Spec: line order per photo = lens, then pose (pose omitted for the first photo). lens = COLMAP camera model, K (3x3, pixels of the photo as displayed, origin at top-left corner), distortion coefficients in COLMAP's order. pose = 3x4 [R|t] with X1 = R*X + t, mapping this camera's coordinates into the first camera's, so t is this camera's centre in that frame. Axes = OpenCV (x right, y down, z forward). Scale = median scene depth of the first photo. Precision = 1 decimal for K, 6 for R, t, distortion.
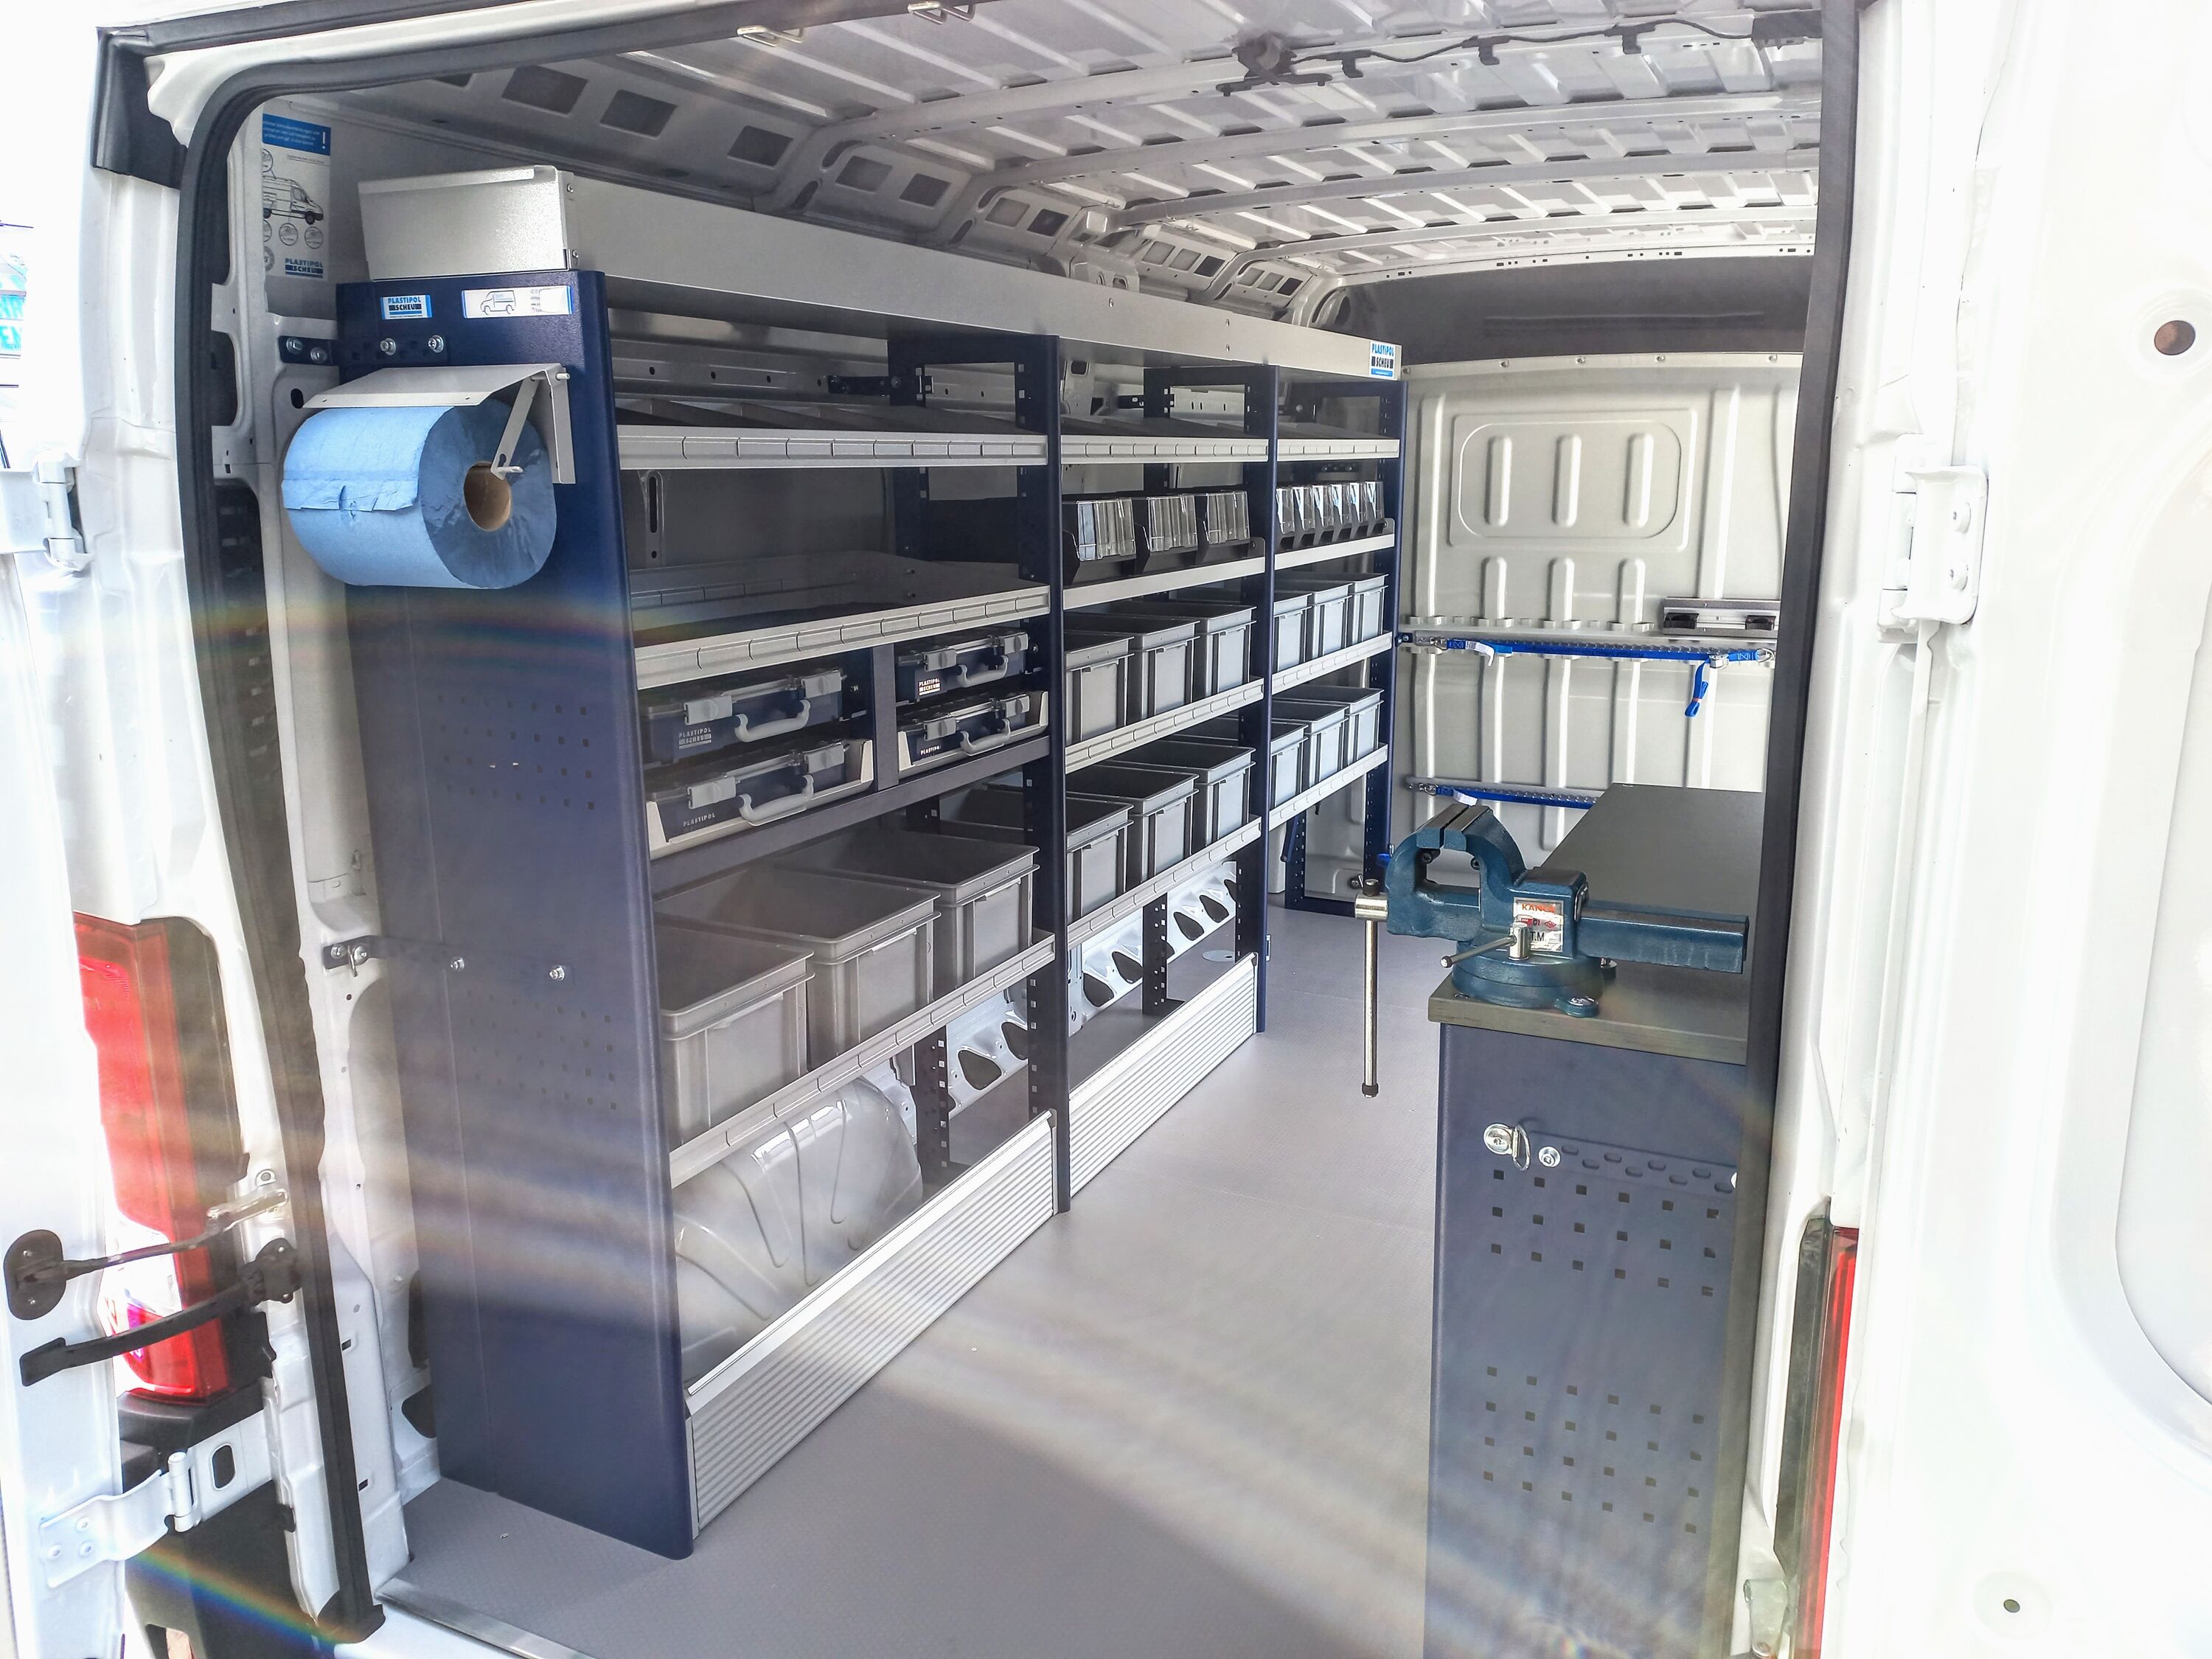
lens RADIAL K [[1561.3, 0, 1123.6], [0, 1561.3, 816.8], [0, 0, 1]] dist [0.060438, -0.033908]
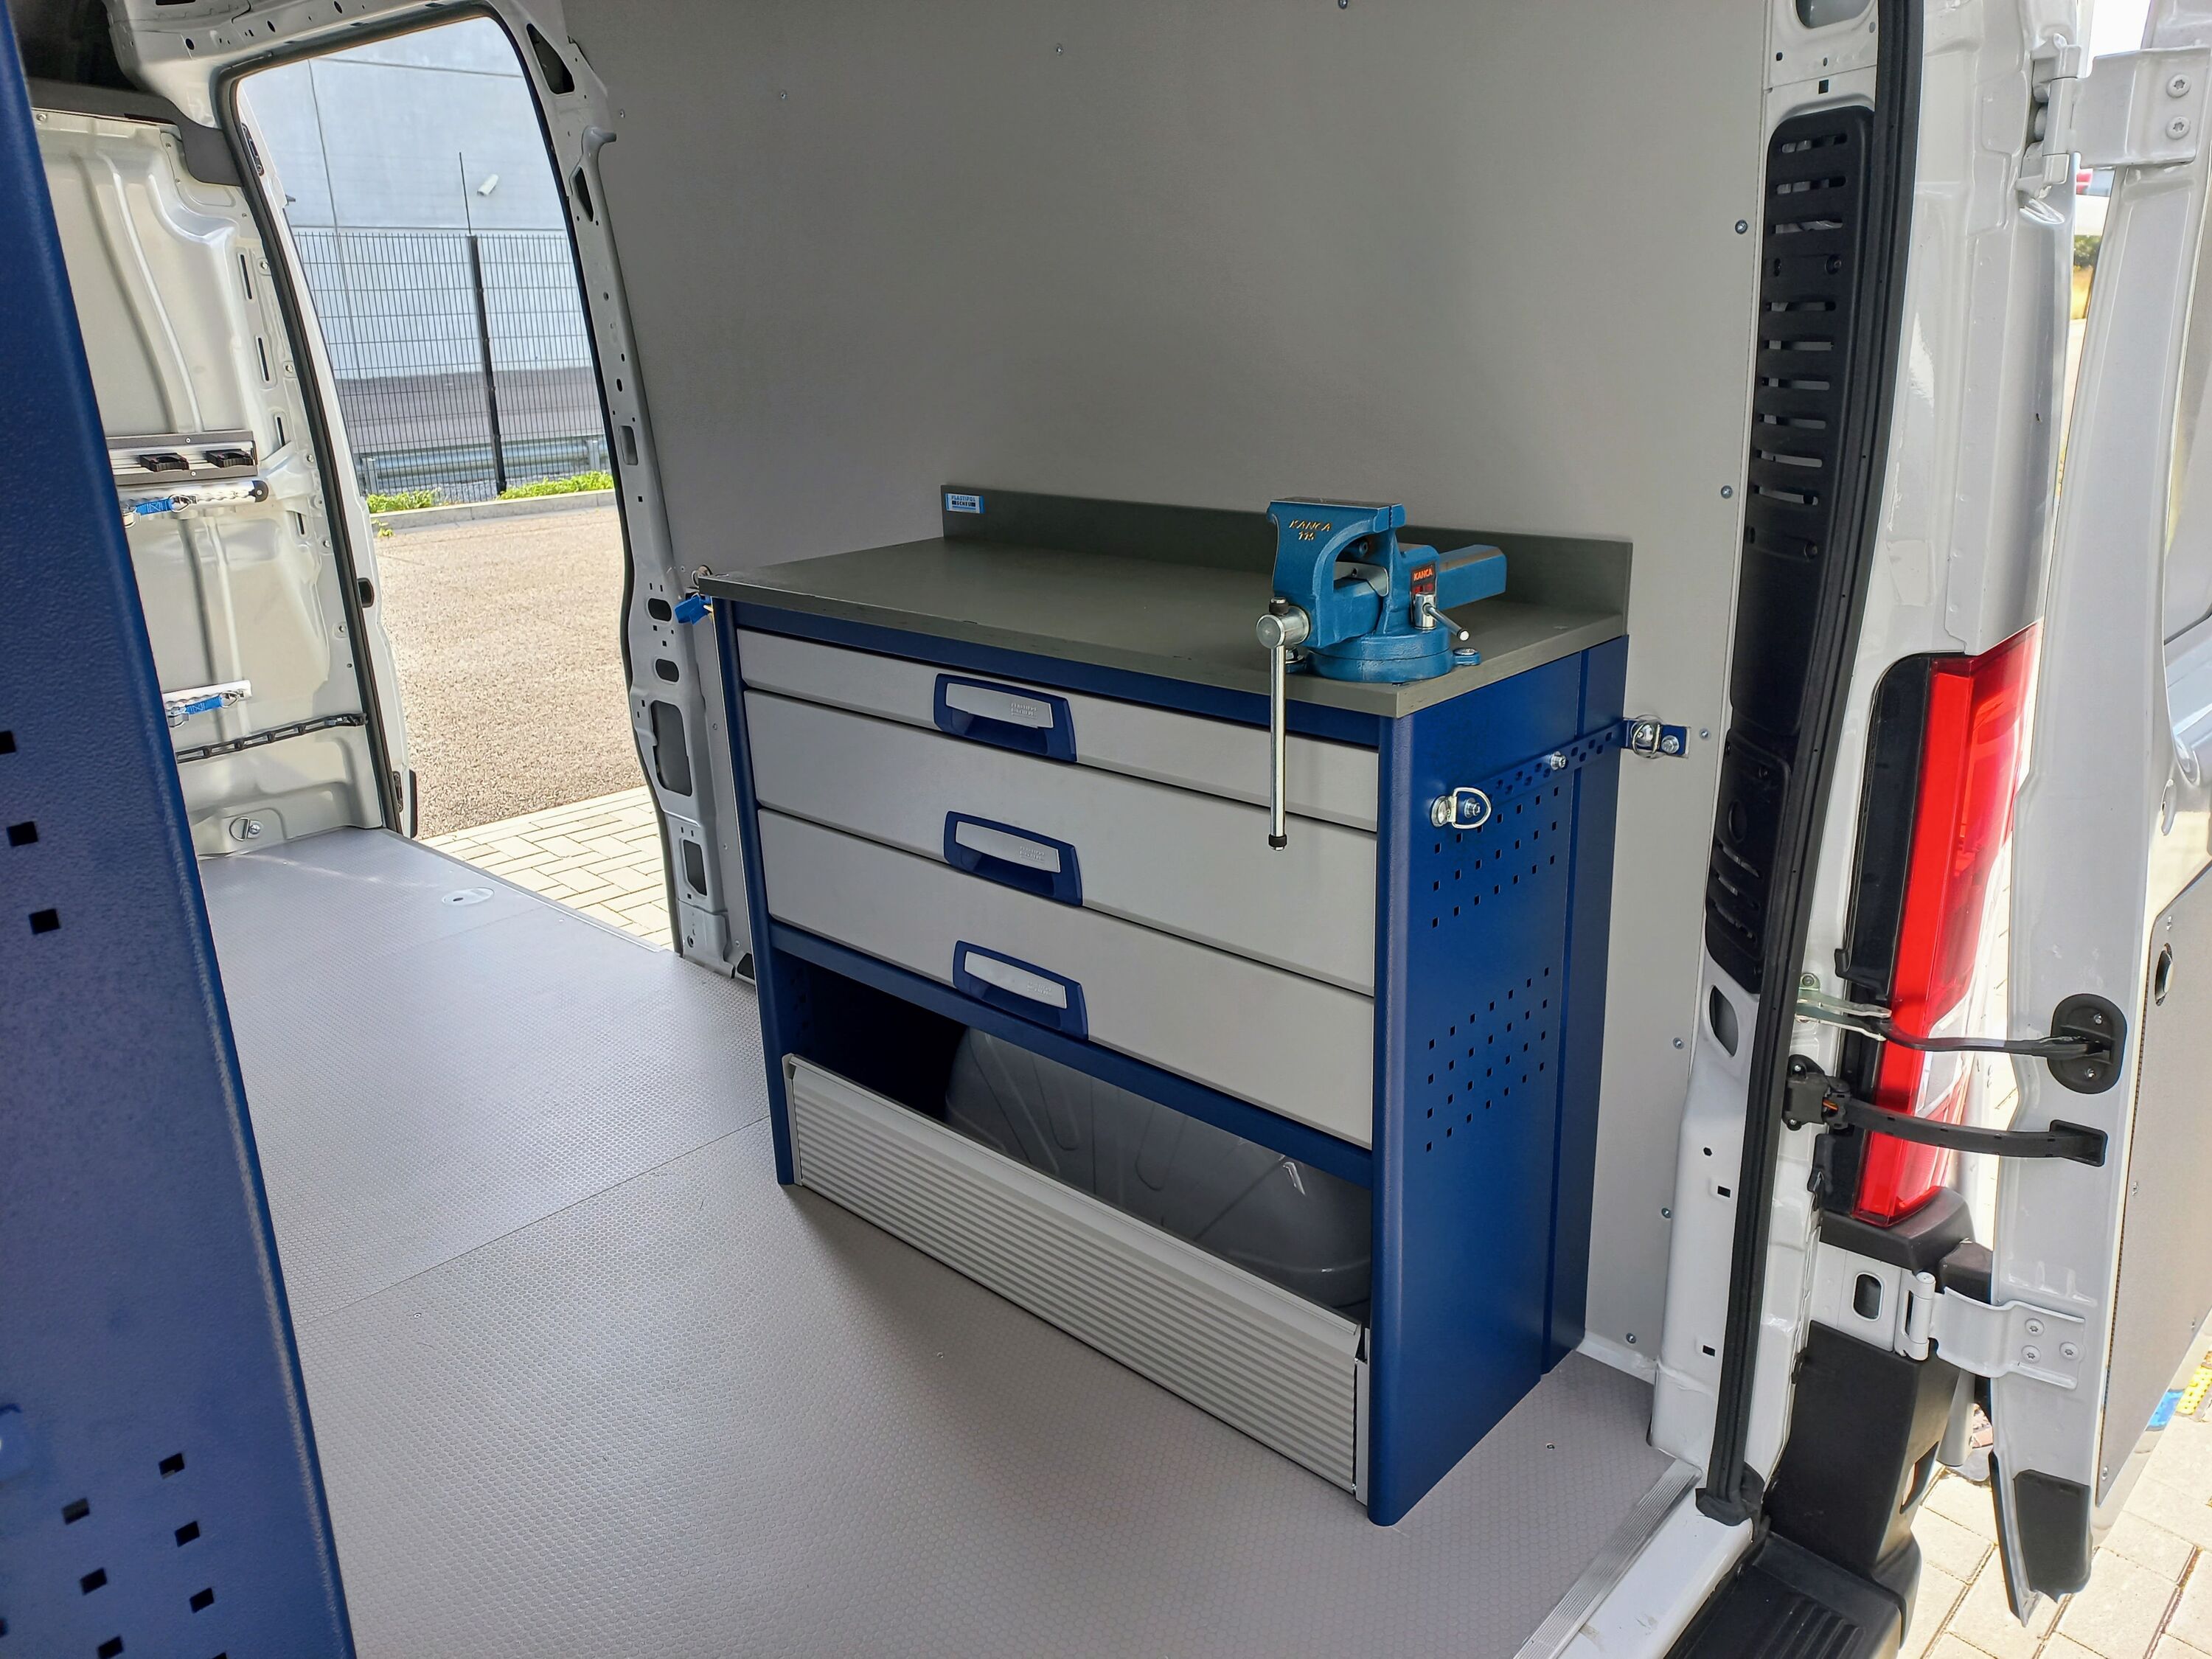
lens RADIAL K [[1561.3, 0, 1123.6], [0, 1561.3, 816.8], [0, 0, 1]] dist [0.060438, -0.033908]
pose [[0.282414, -0.284896, 0.916011, -0.250294], [0.229010, 0.947296, 0.224020, -0.019660], [-0.931556, 0.146509, 0.332774, 0.288058]]
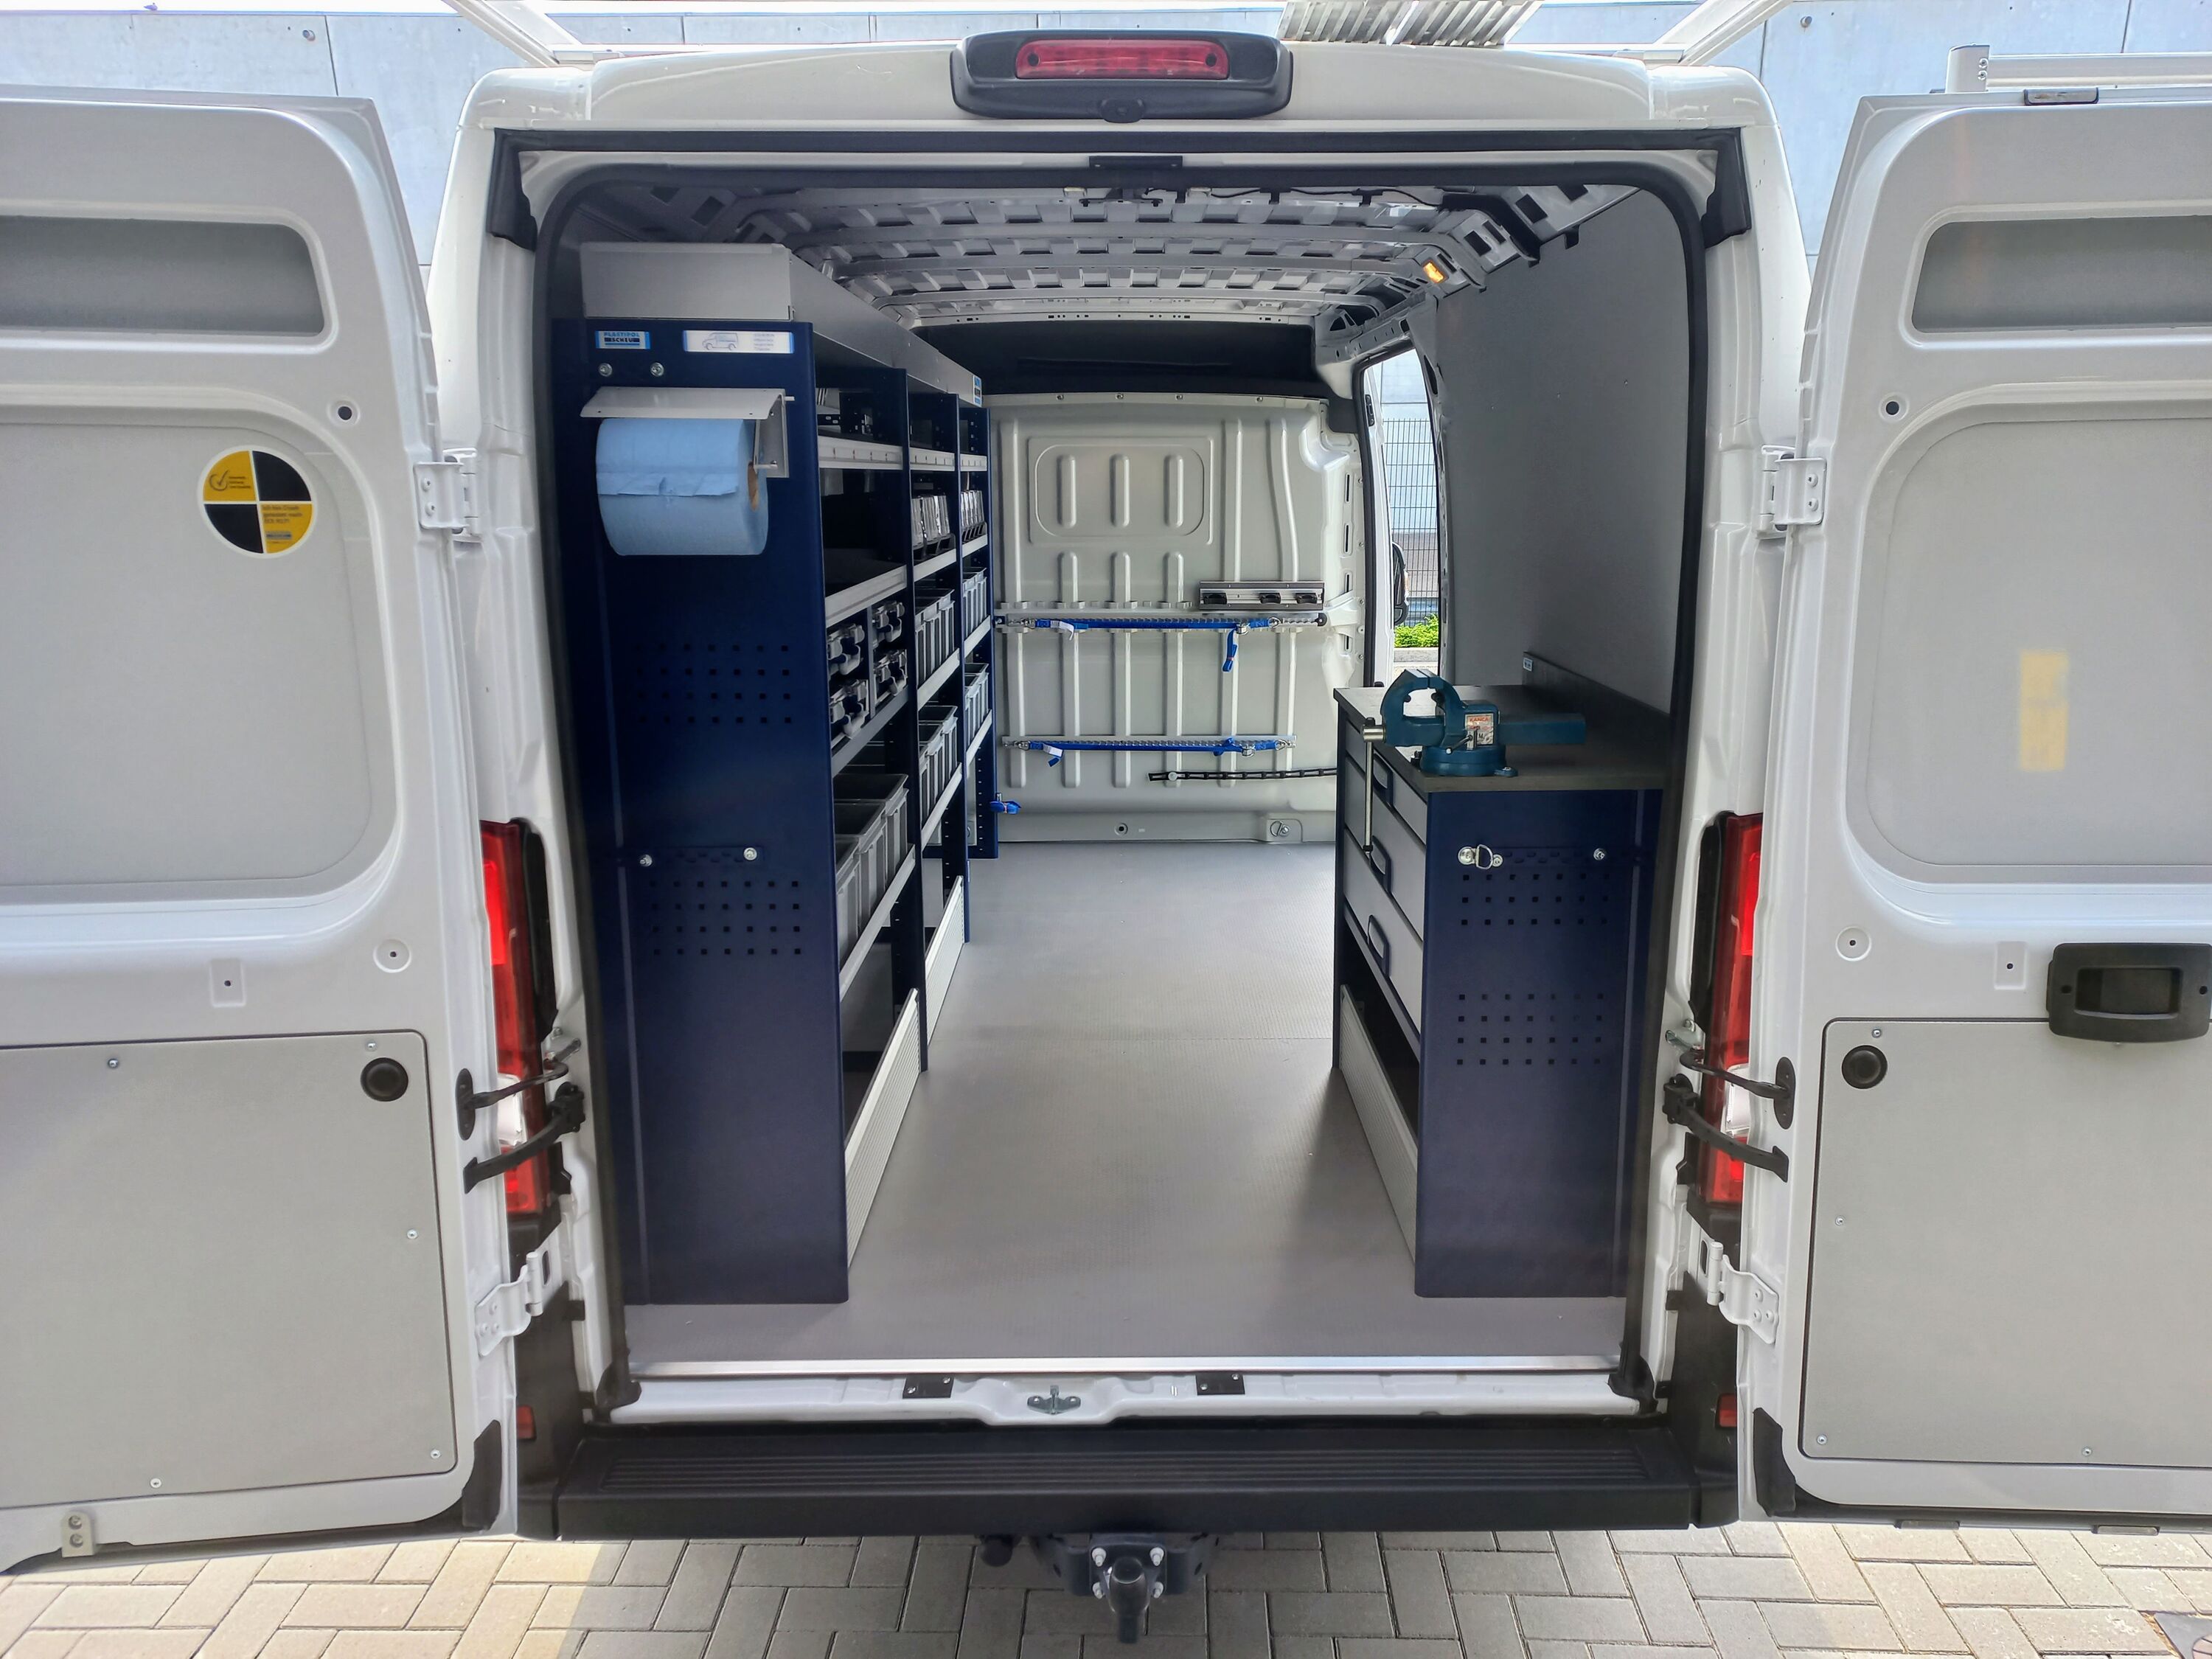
lens RADIAL K [[1561.3, 0, 1123.6], [0, 1561.3, 816.8], [0, 0, 1]] dist [0.060438, -0.033908]
pose [[0.900621, -0.086345, 0.425941, -0.282894], [0.091912, 0.995739, 0.007511, 0.039089], [-0.424775, 0.032384, 0.904720, -0.135864]]
